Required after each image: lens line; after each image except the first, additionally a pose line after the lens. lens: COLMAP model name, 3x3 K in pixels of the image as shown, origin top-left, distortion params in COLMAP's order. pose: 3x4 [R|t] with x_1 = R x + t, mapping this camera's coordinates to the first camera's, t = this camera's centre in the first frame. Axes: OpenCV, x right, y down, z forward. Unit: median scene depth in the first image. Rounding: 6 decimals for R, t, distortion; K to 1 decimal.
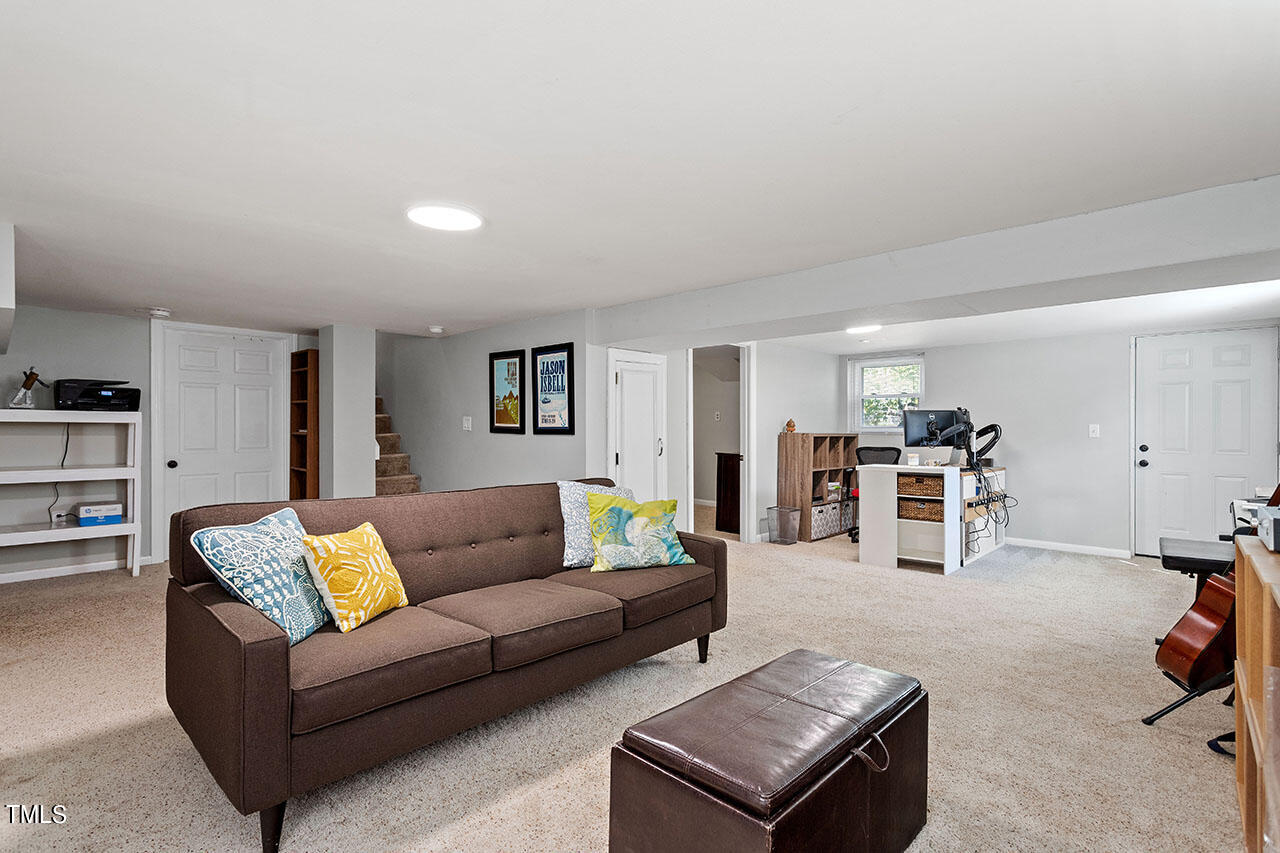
lens RADIAL K [[615.2, 0, 629.9], [0, 615.2, 423.8], [0, 0, 1]] dist [-0.000001, 0.002602]
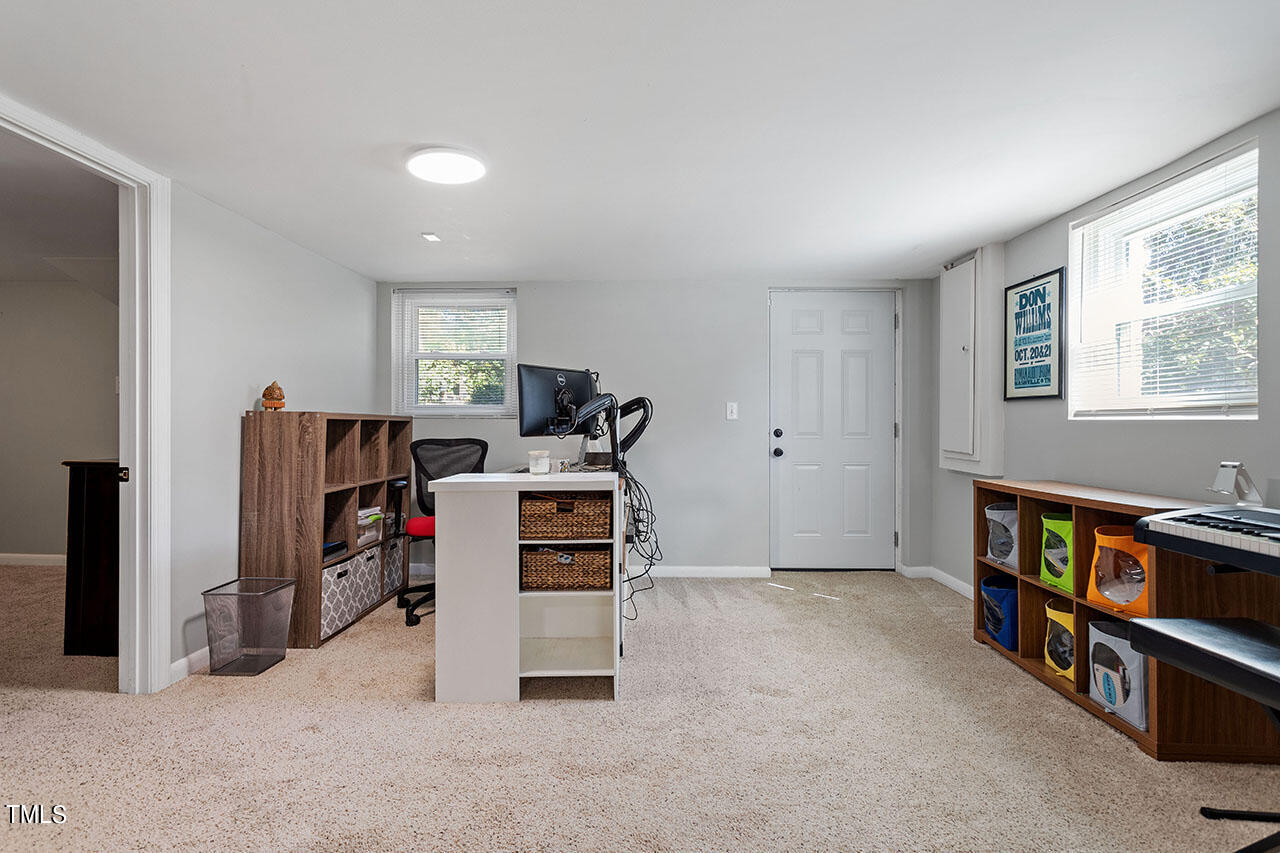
lens RADIAL K [[615.2, 0, 645.0], [0, 615.2, 422.9], [0, 0, 1]] dist [-0.000001, 0.002602]
pose [[0.726652, -0.002249, 0.687003, 0.168491], [-0.003721, 0.999967, 0.007209, 0.021573], [-0.686996, -0.007795, 0.726619, 0.542586]]
